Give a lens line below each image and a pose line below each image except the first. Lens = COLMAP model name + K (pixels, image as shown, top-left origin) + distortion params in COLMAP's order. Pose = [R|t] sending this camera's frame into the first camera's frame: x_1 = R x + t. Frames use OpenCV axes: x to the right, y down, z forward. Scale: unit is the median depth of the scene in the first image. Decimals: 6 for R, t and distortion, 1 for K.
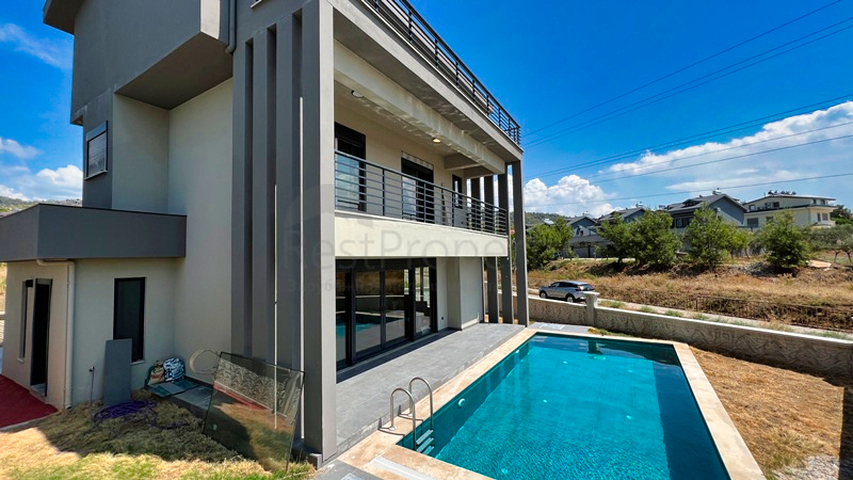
lens RADIAL K [[340.3, 0, 426.5], [0, 340.3, 240.0], [0, 0, 1]] dist [-0.001234, -0.000098]
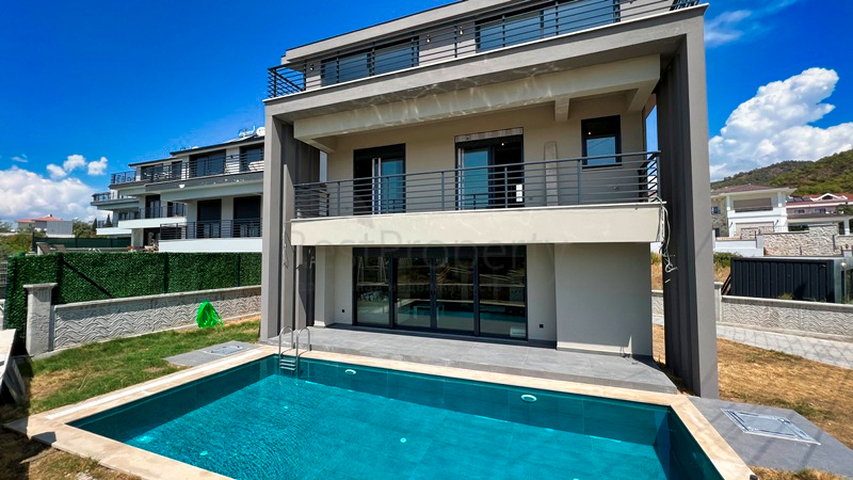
lens RADIAL K [[340.3, 0, 426.5], [0, 340.3, 240.0], [0, 0, 1]] dist [-0.001234, -0.000098]
pose [[0.174849, -0.027474, -0.984212, 0.805730], [0.051912, 0.998477, -0.018650, 0.046462], [0.983226, -0.047832, 0.176009, 0.683316]]
